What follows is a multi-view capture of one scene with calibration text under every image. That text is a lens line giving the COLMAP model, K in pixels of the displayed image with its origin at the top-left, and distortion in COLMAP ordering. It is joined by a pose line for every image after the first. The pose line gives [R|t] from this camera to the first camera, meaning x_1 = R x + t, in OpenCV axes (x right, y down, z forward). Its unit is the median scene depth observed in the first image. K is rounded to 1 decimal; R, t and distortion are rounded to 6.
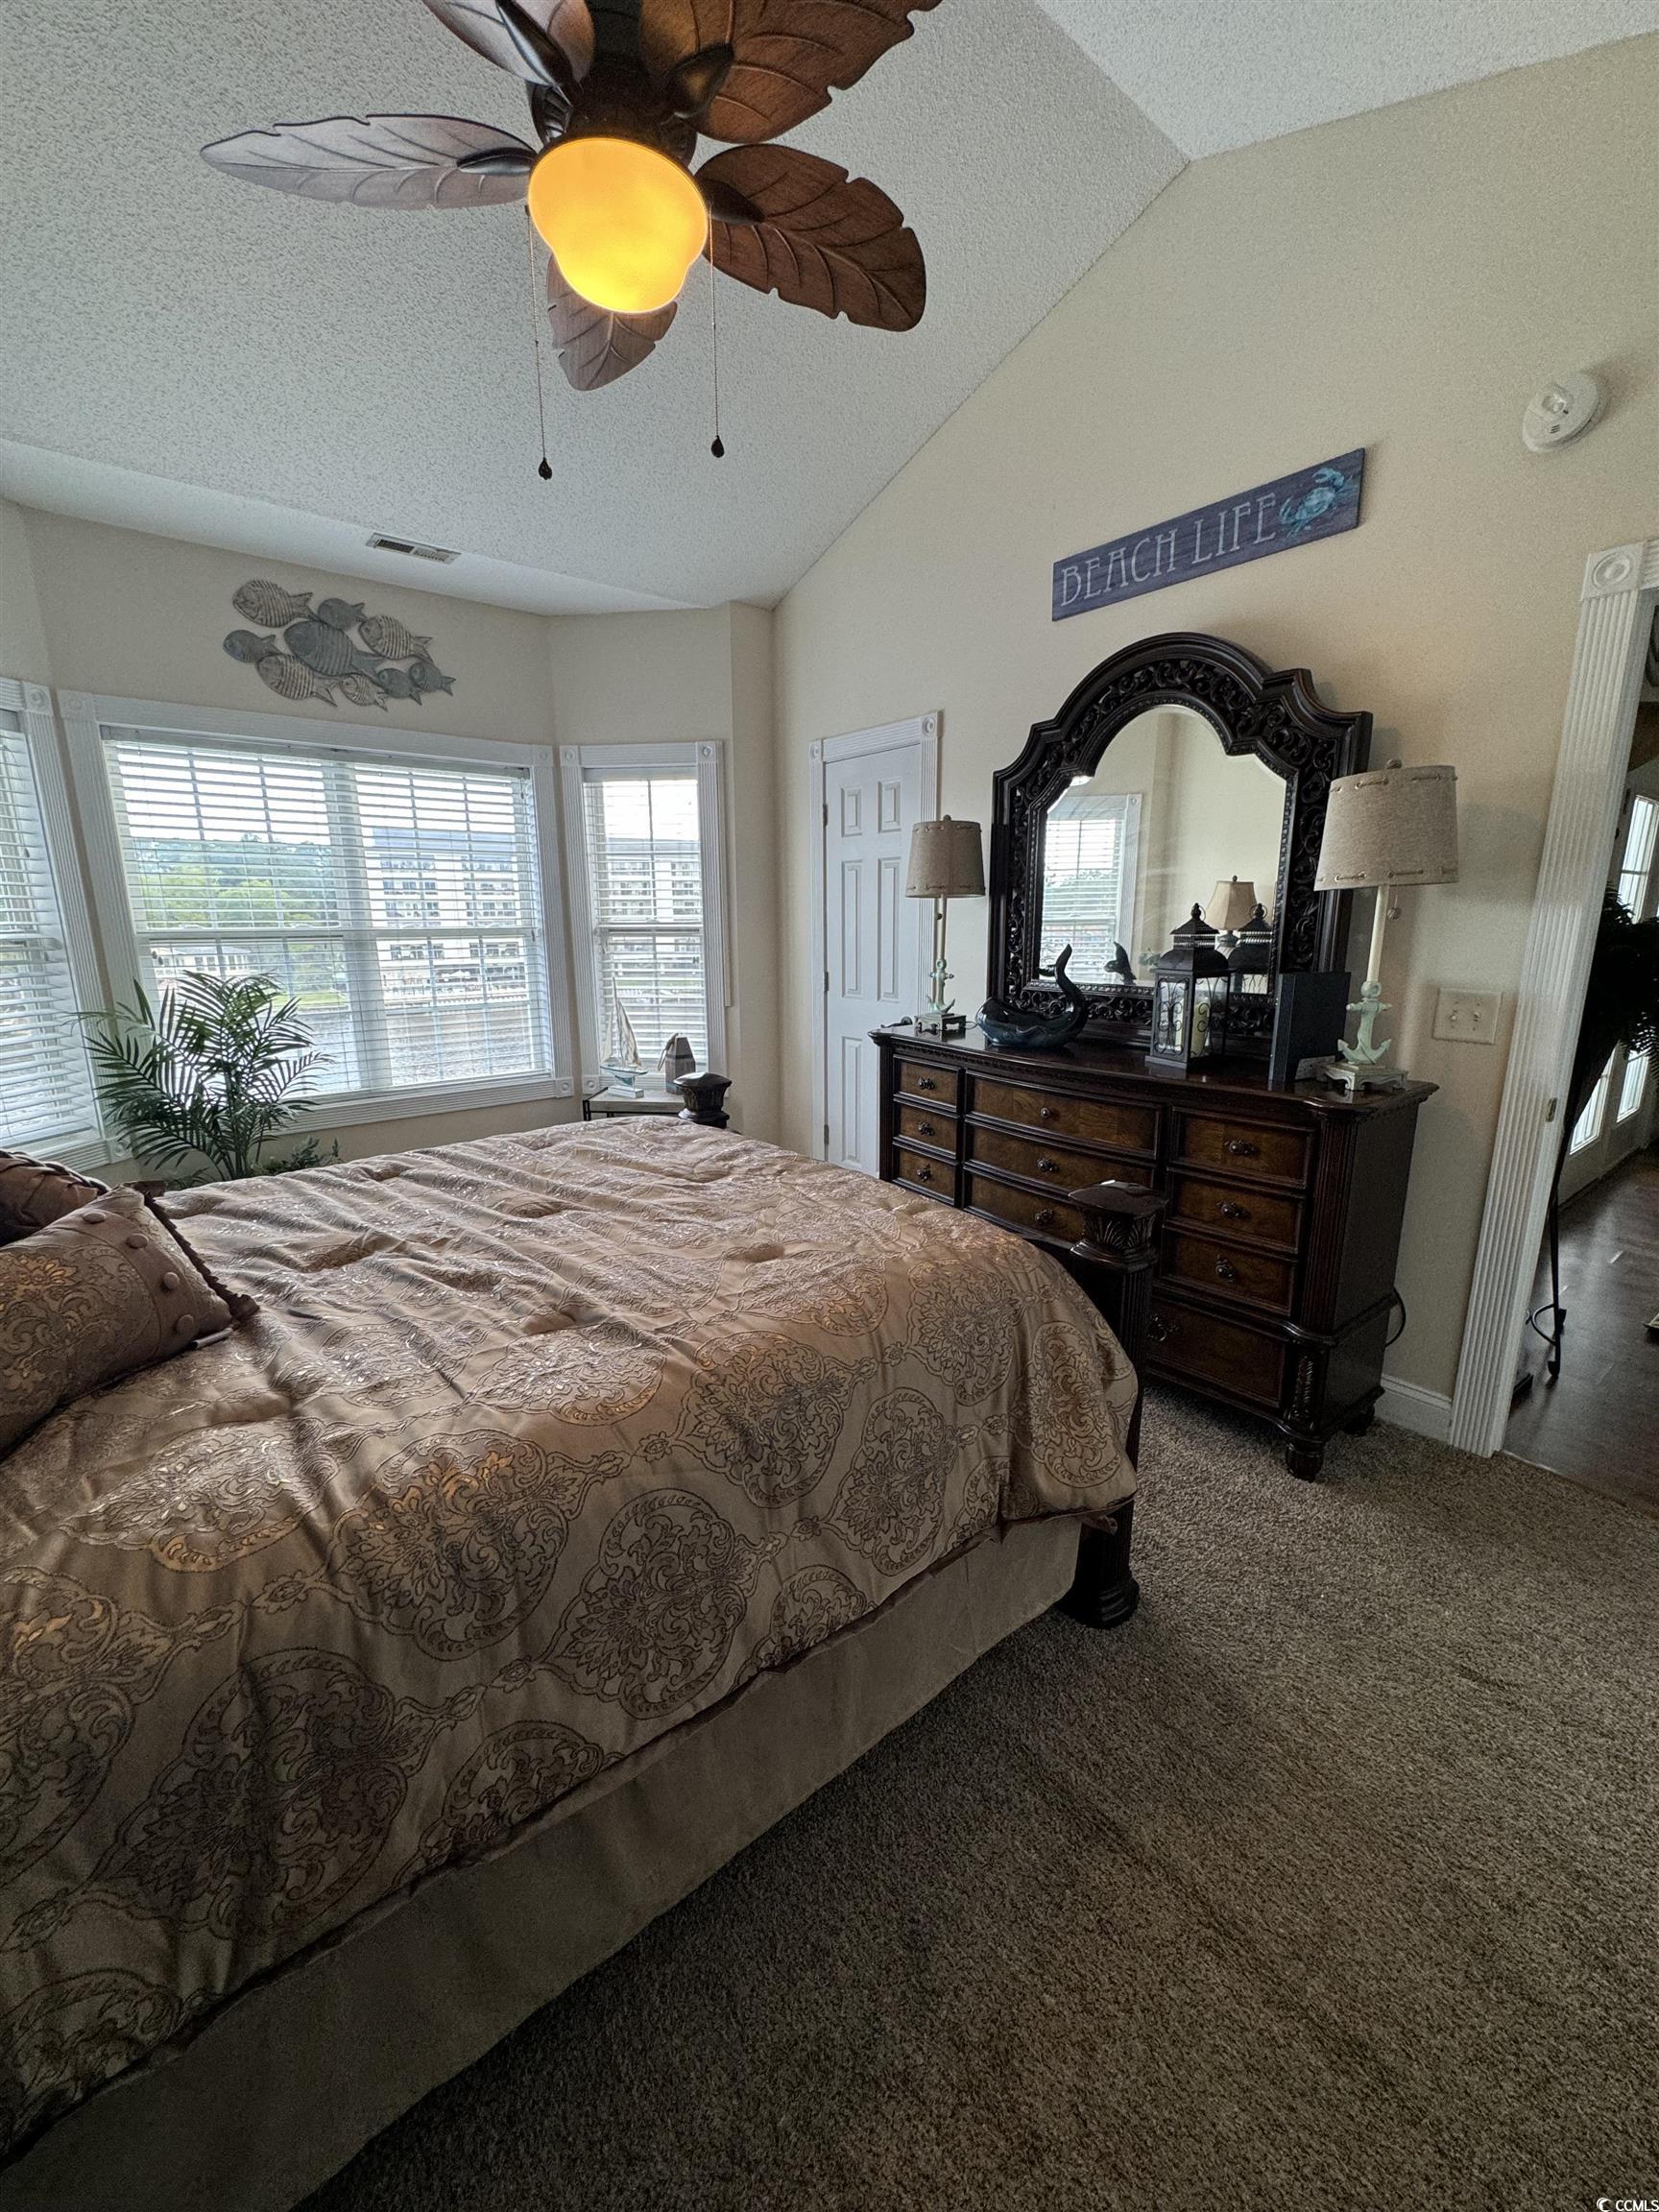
lens RADIAL K [[886.1, 0, 826.7], [0, 886.1, 1104.9], [0, 0, 1]] dist [-0.006770, 0.001794]
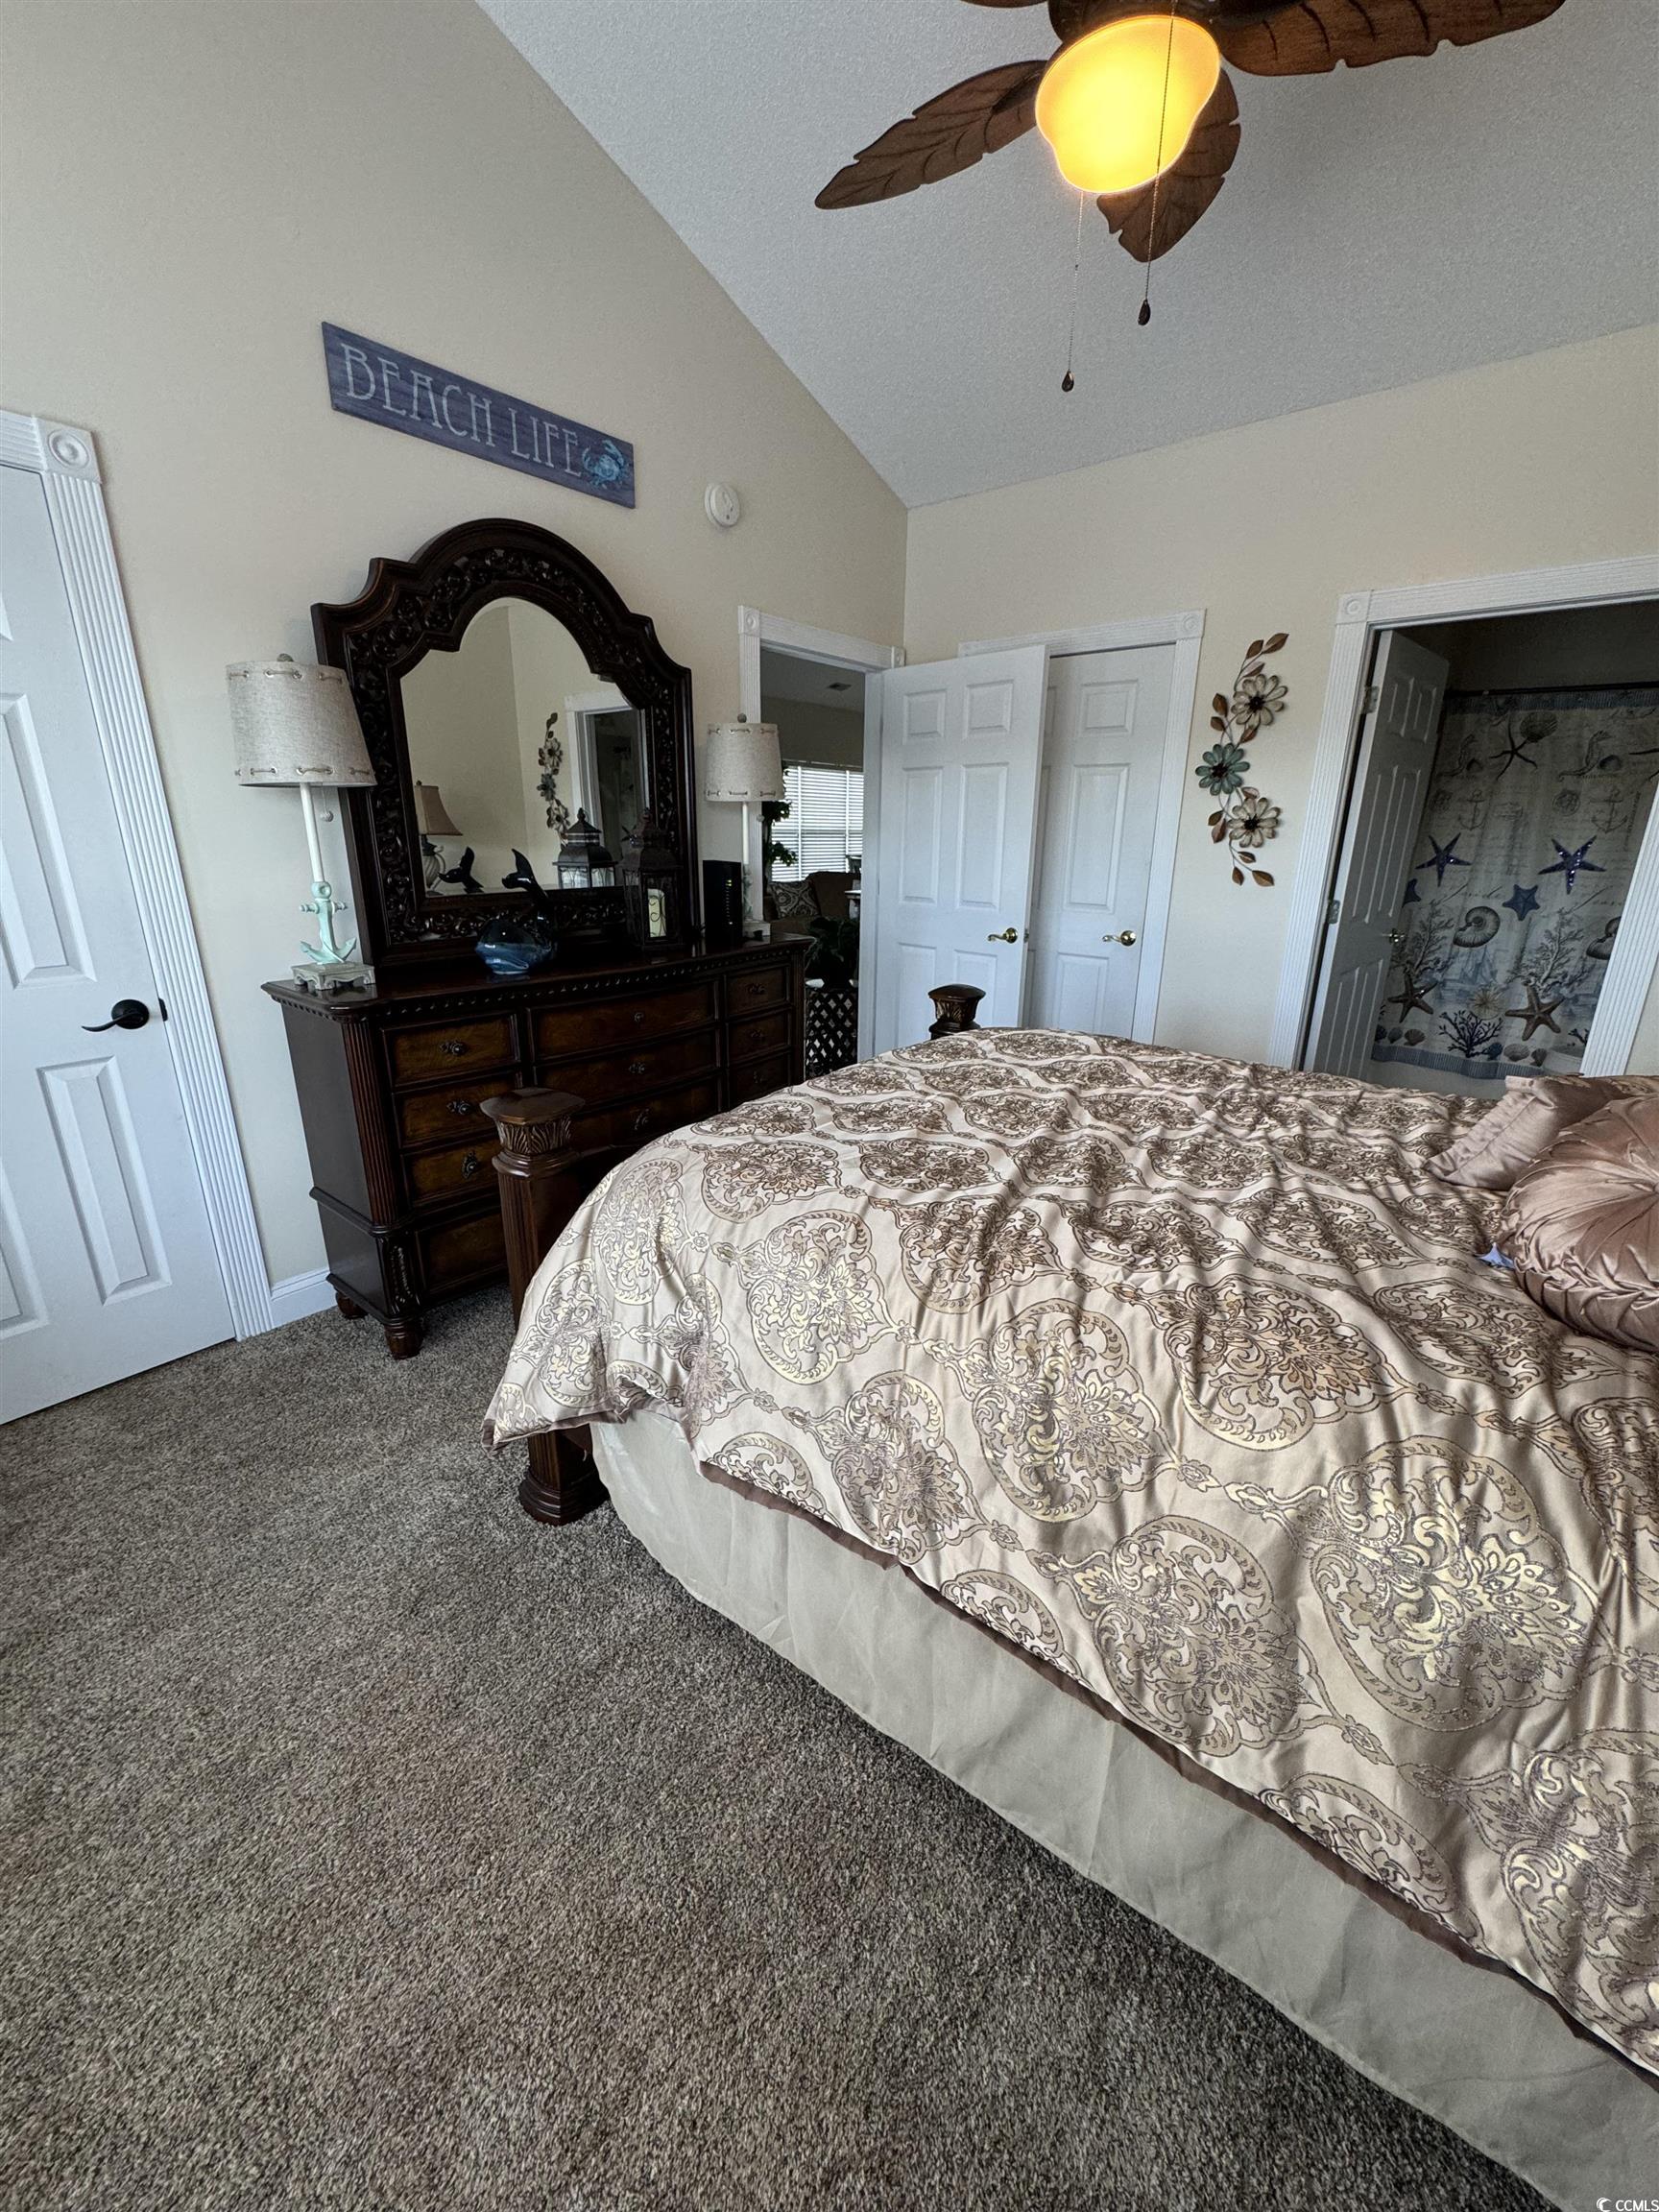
lens RADIAL K [[886.1, 0, 846.8], [0, 886.1, 1112.5], [0, 0, 1]] dist [-0.006770, 0.001794]
pose [[-0.193423, -0.303677, 0.932935, -0.757981], [0.186582, 0.922154, 0.338851, -0.178404], [-0.963211, 0.239611, -0.121705, 0.868362]]
